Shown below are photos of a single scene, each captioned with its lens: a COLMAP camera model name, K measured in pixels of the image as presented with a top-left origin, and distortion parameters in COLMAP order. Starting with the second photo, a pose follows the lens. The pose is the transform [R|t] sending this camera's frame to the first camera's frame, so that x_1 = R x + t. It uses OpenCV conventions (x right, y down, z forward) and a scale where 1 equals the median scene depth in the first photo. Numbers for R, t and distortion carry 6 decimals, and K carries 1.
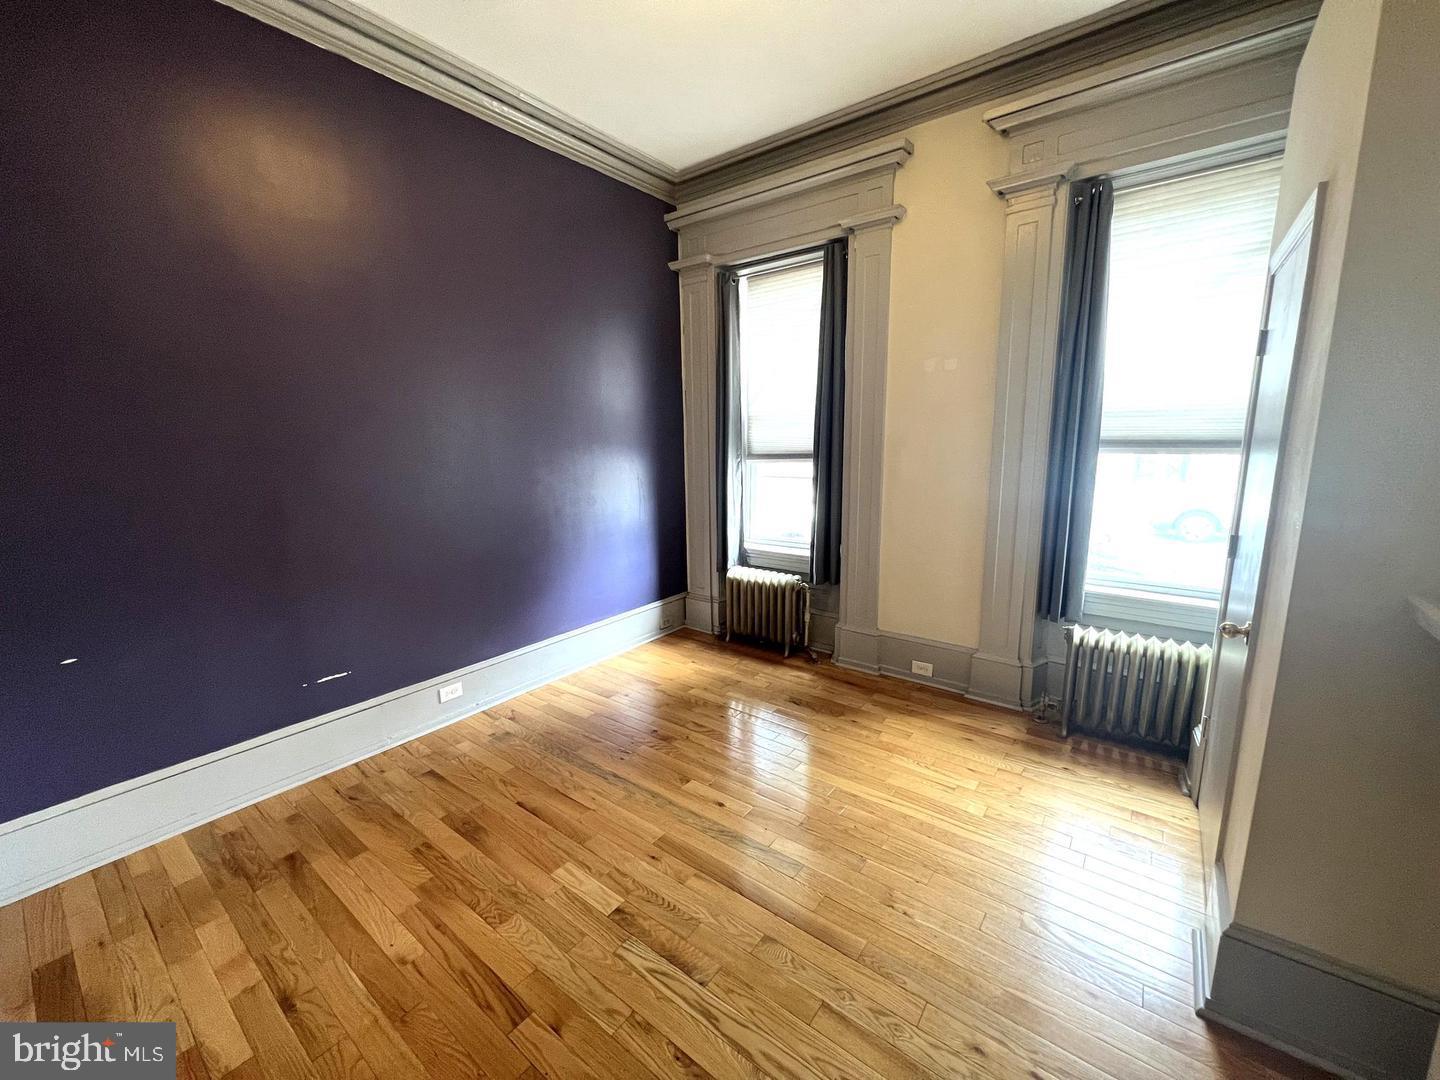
lens RADIAL K [[575.5, 0, 721.8], [0, 575.5, 535.4], [0, 0, 1]] dist [0.002477, 0.000316]
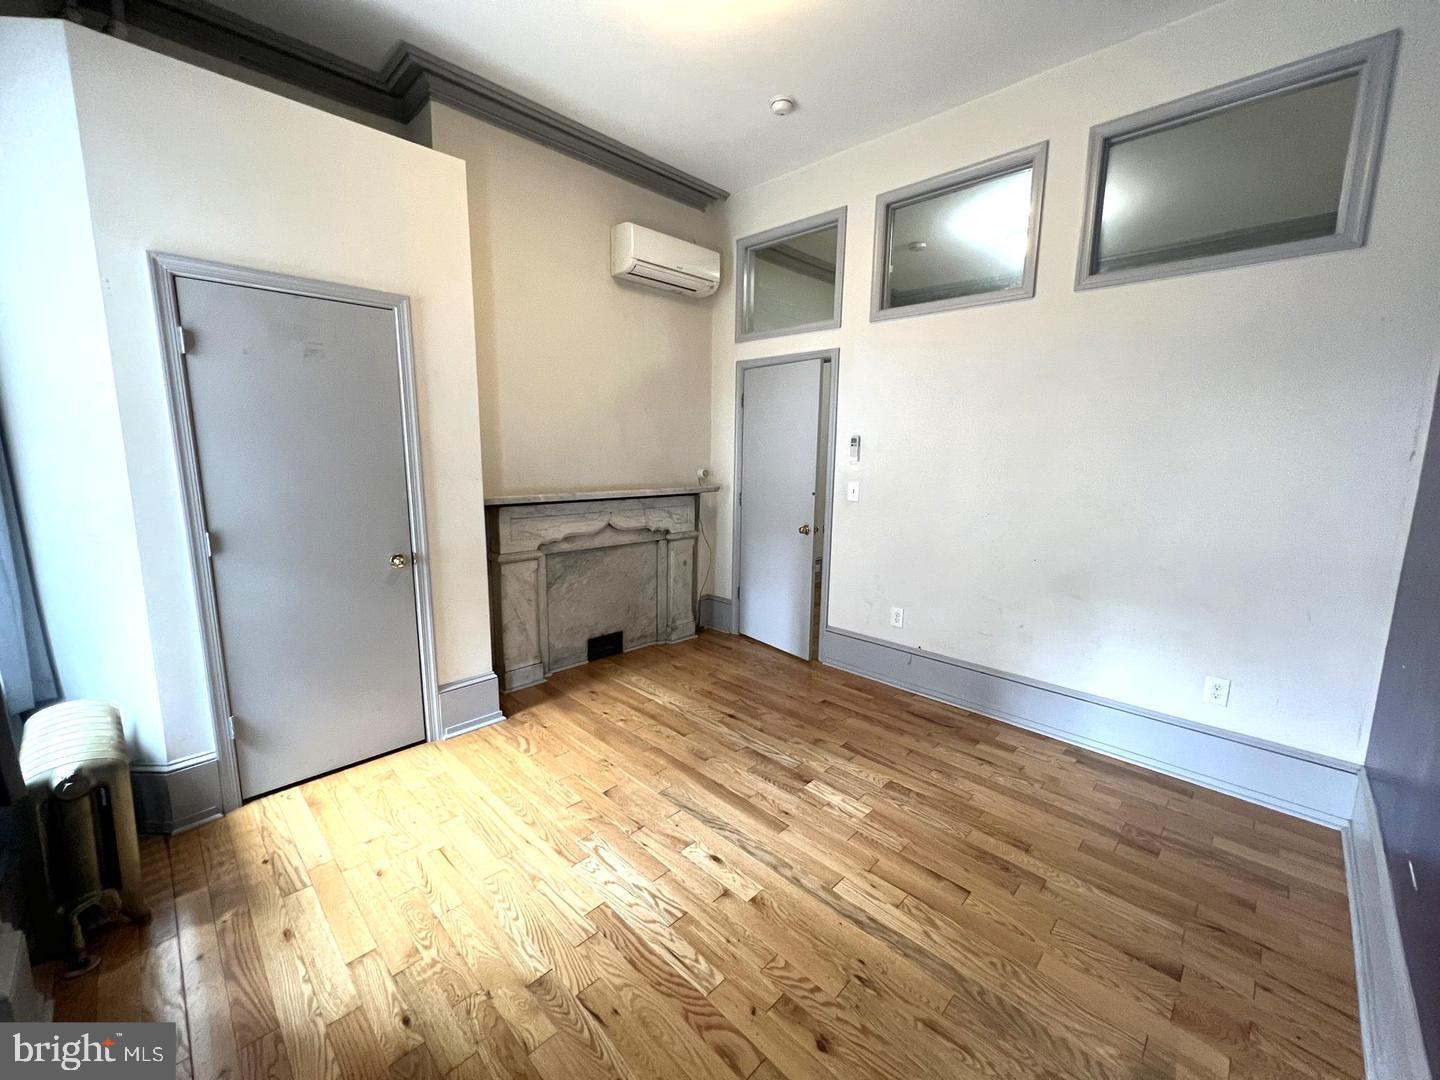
lens RADIAL K [[575.5, 0, 721.8], [0, 575.5, 535.4], [0, 0, 1]] dist [0.002477, 0.000316]
pose [[-0.992696, -0.013706, 0.119865, -0.117928], [0.026165, 0.945421, 0.324800, -0.300416], [-0.117775, 0.325564, -0.938156, 1.830890]]
